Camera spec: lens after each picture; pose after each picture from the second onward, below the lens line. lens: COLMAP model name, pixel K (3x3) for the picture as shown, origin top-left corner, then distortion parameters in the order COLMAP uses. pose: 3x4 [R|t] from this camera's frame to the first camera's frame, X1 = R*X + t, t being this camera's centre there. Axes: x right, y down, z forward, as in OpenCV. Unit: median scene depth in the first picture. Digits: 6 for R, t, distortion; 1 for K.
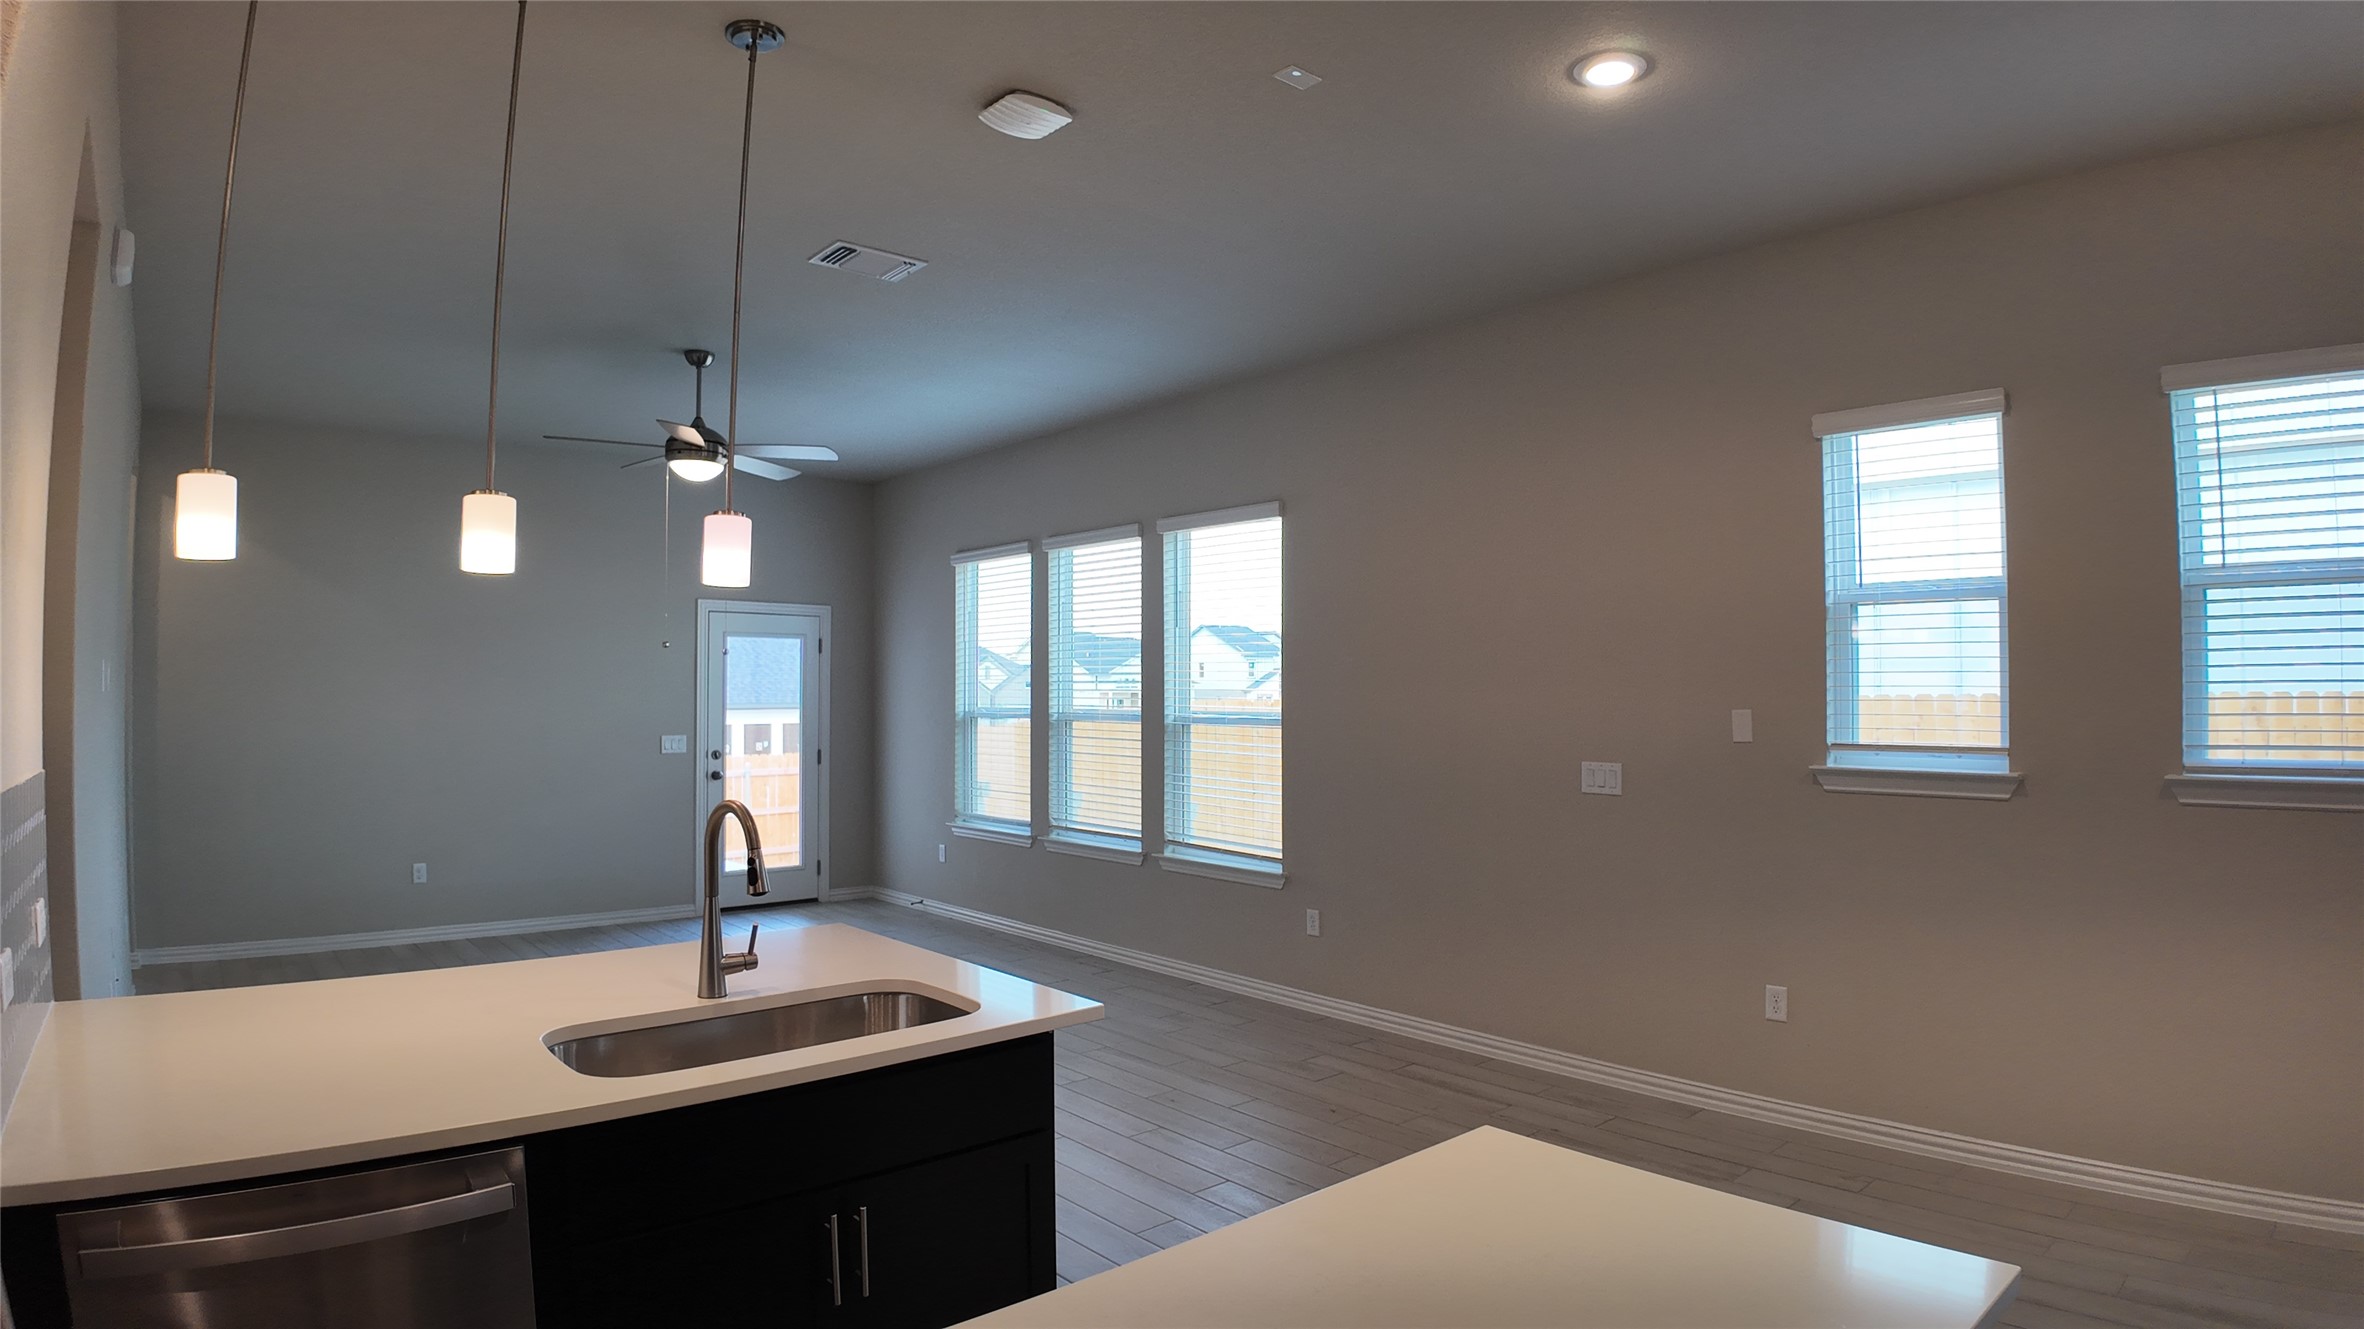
lens RADIAL K [[1236.0, 0, 1174.1], [0, 1236.0, 667.8], [0, 0, 1]] dist [-0.107693, -0.006641]
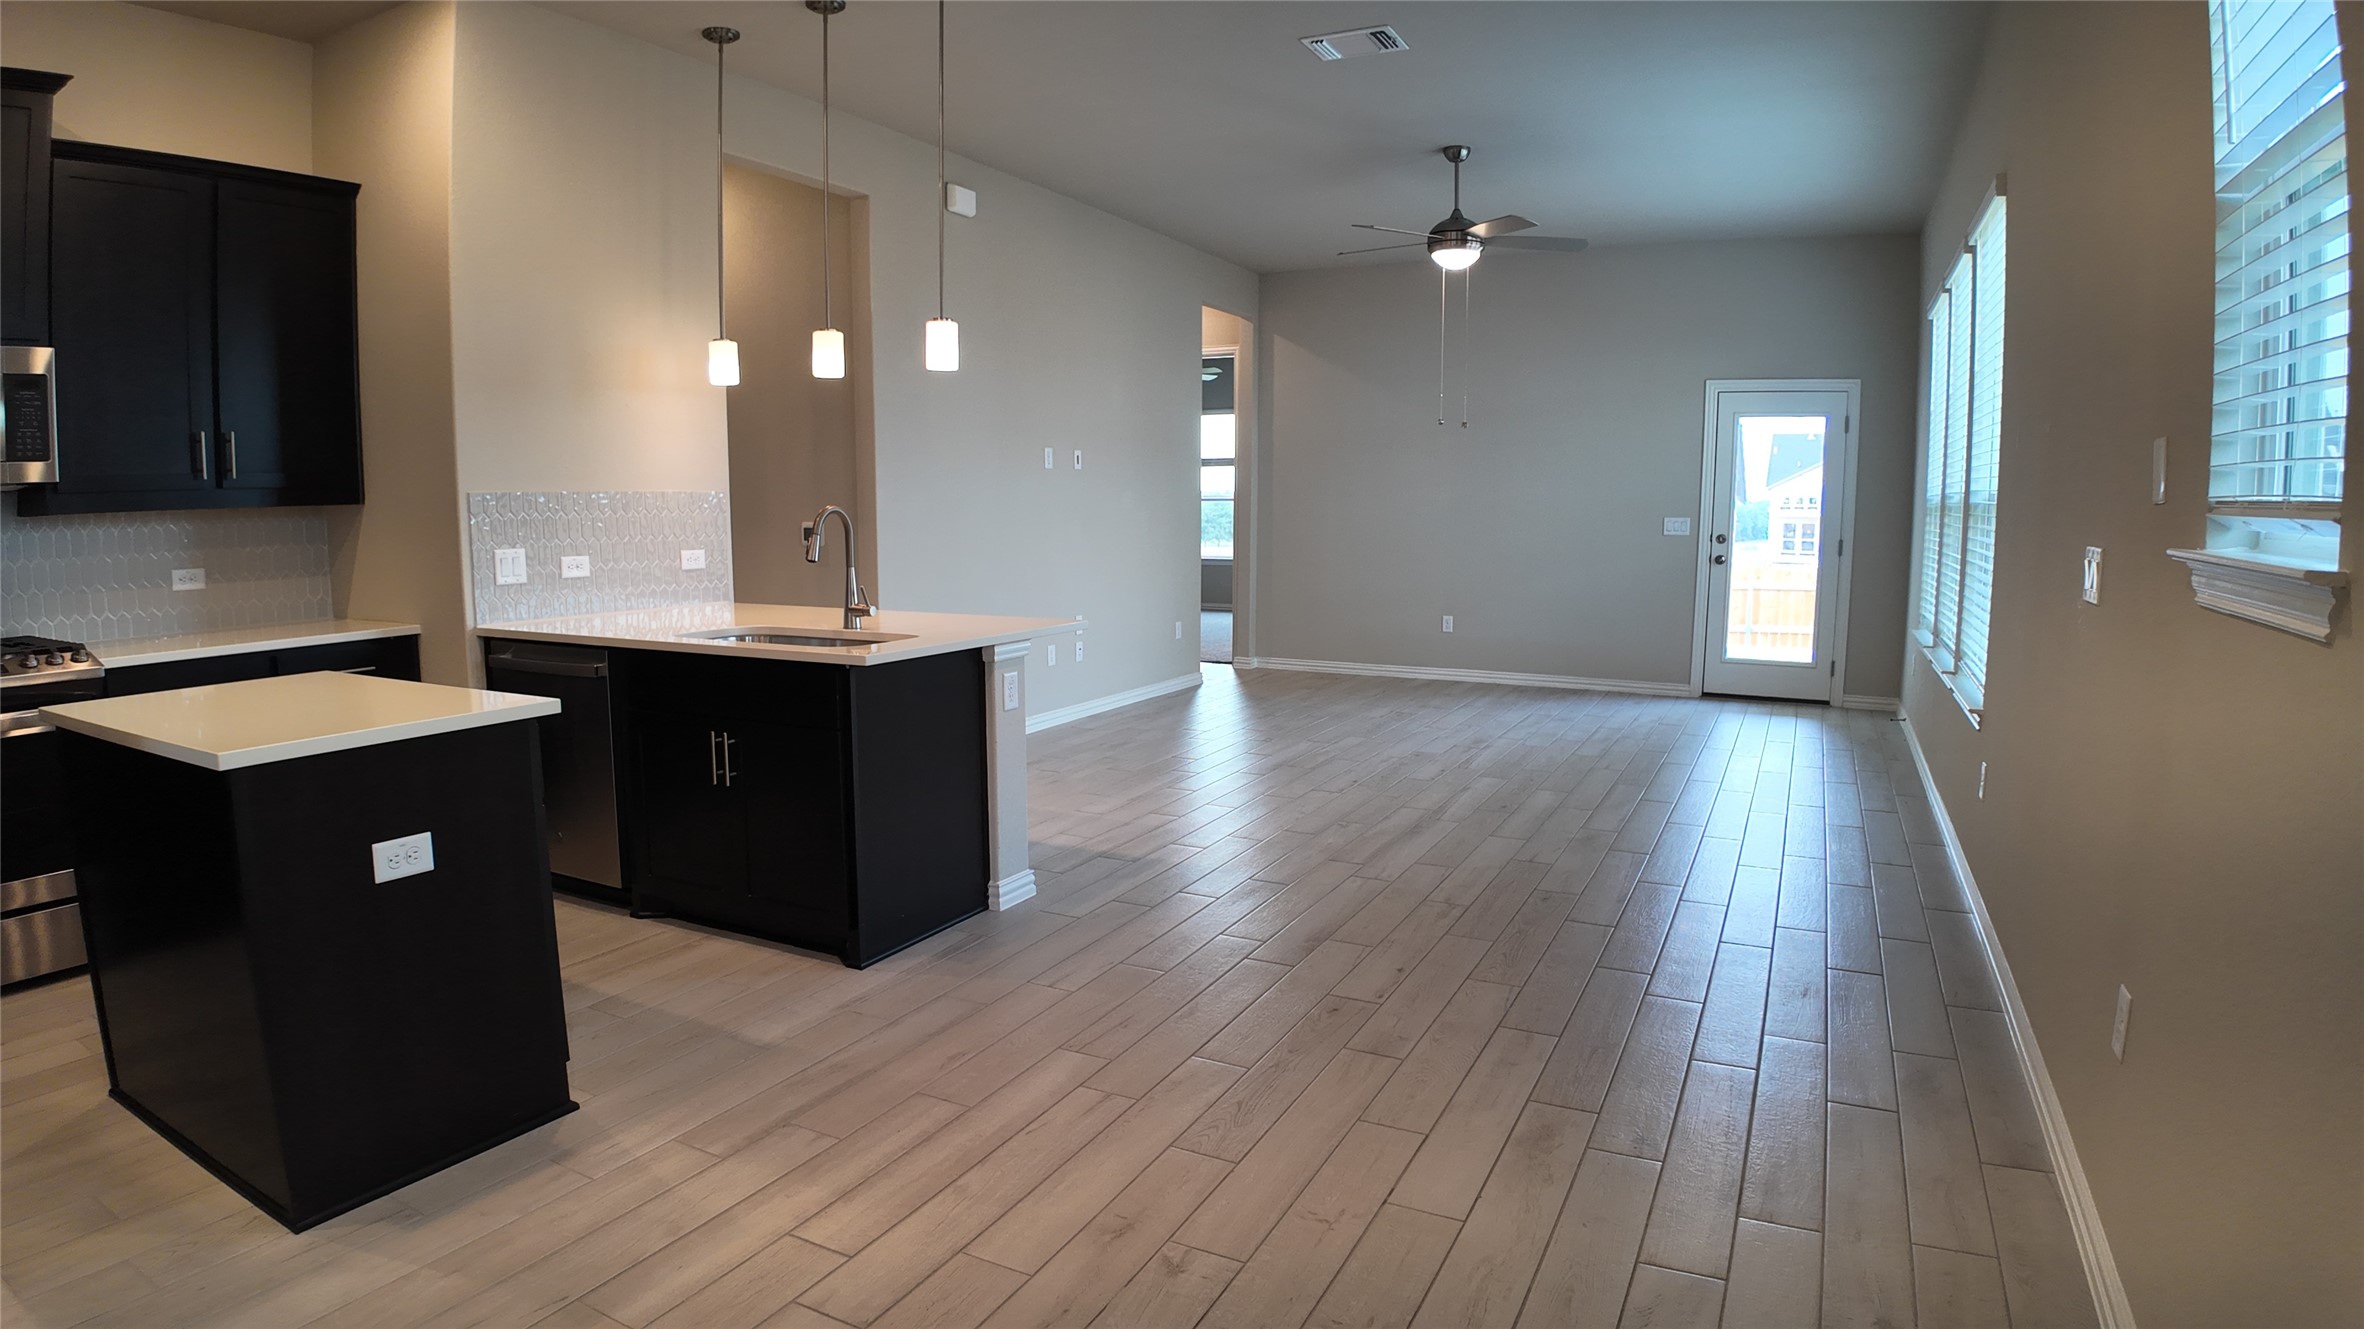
lens RADIAL K [[1236.0, 0, 1188.4], [0, 1236.0, 676.1], [0, 0, 1]] dist [-0.107693, -0.006641]
pose [[0.365914, 0.130465, -0.921458, 0.498035], [0.018592, 0.988903, 0.147397, 0.037615], [0.930463, -0.071066, 0.359428, 0.308414]]
